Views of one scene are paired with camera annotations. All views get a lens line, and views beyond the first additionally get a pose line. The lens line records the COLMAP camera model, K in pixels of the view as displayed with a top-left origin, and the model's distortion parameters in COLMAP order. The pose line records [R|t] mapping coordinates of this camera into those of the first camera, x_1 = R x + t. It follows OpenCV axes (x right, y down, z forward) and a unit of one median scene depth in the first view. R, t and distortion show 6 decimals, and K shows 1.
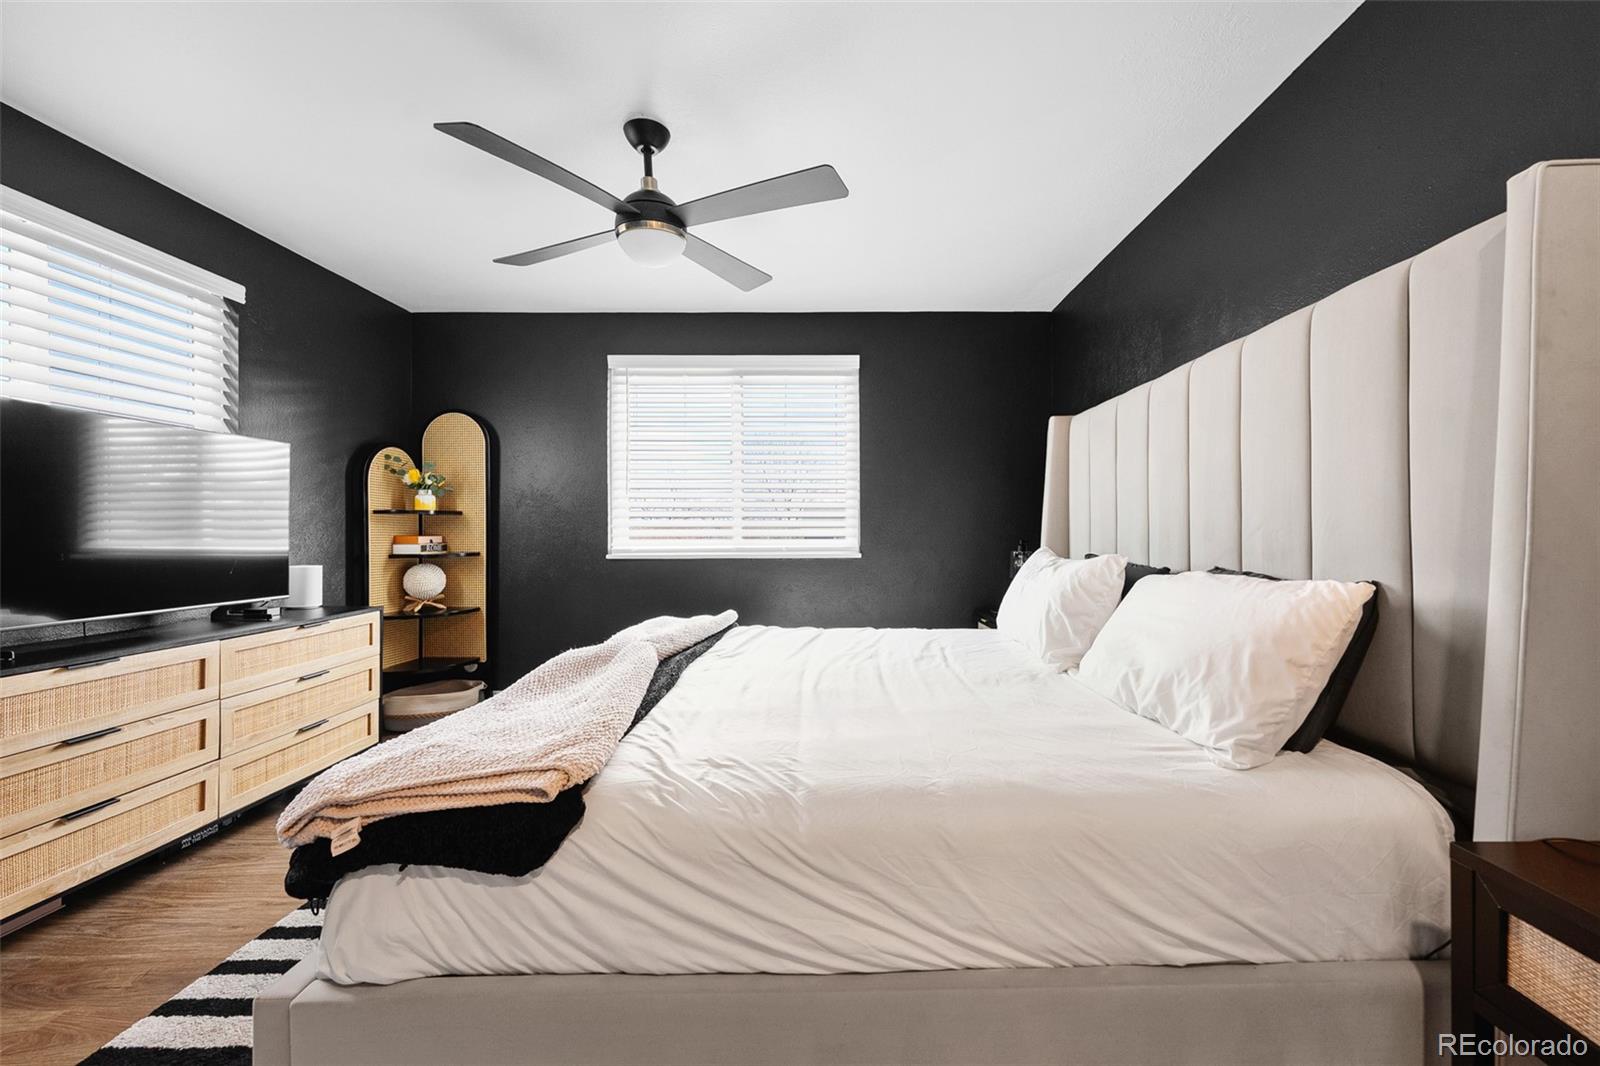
lens RADIAL K [[621.2, 0, 800.0], [0, 621.2, 533.0], [0, 0, 1]] dist [0.001732, -0.000030]
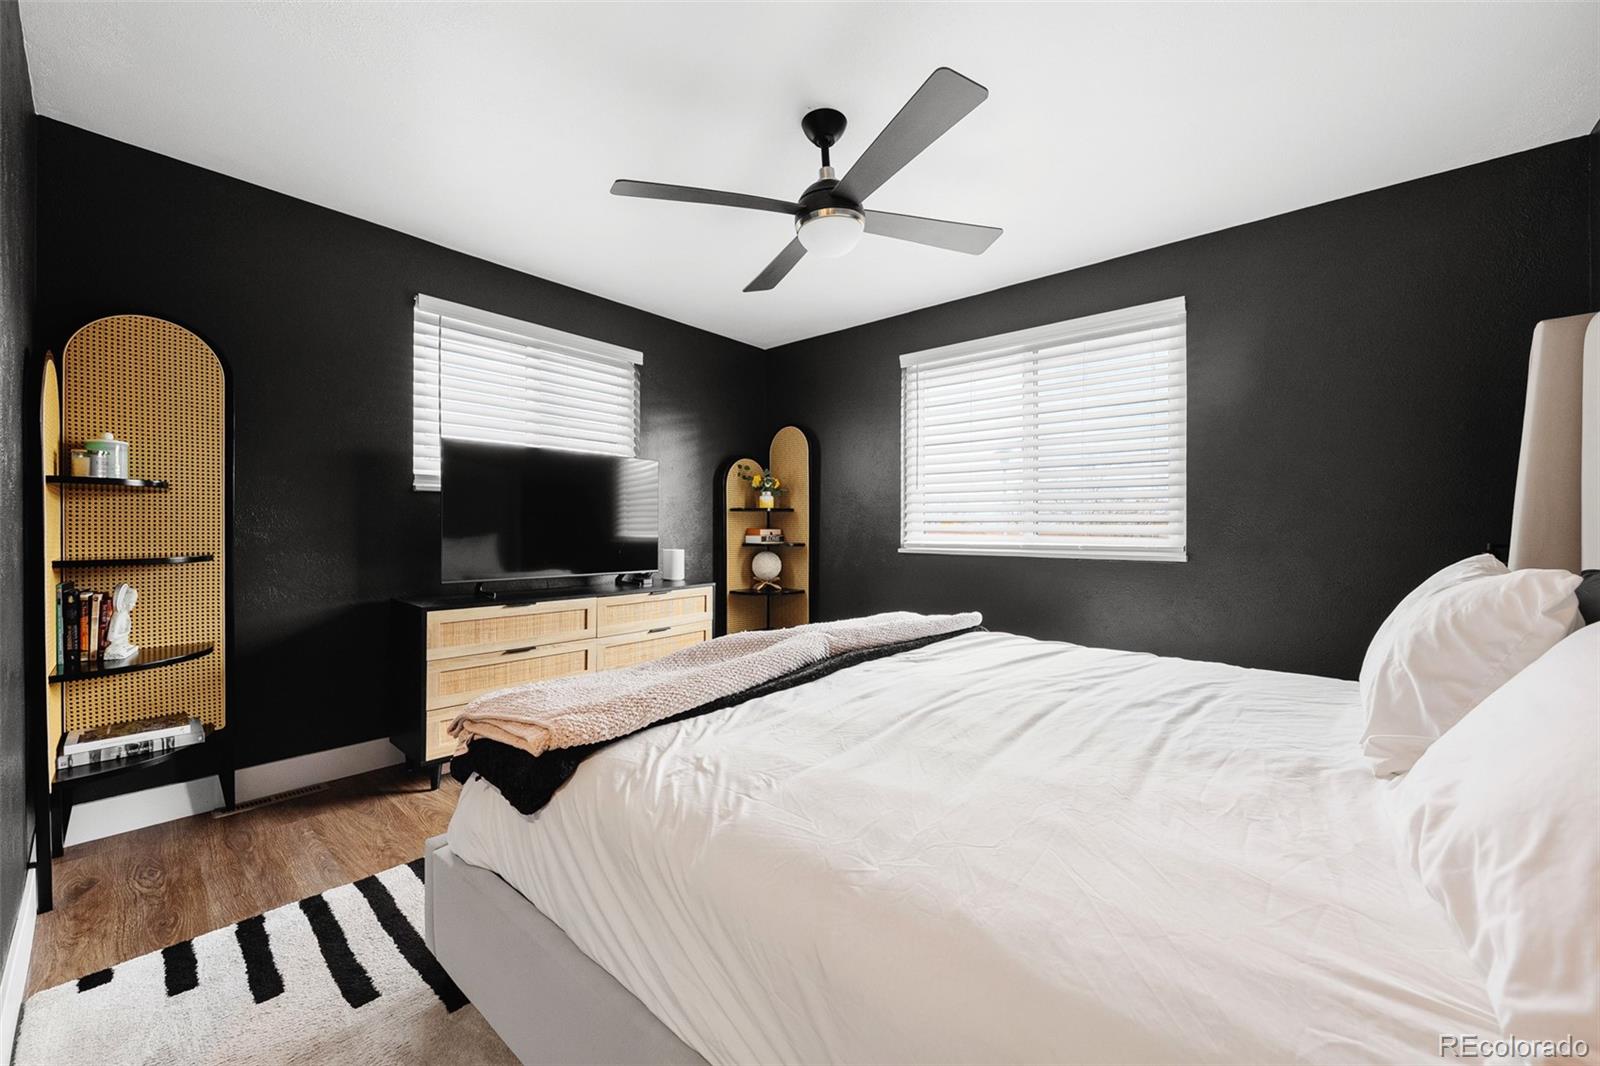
lens RADIAL K [[588.0, 0, 800.0], [0, 588.0, 533.0], [0, 0, 1]] dist [-0.000900, -0.000364]
pose [[0.773233, 0.011528, -0.634017, 0.236772], [-0.009433, 0.999933, 0.006677, 0.005407], [0.634051, 0.000817, 0.773290, 0.177620]]
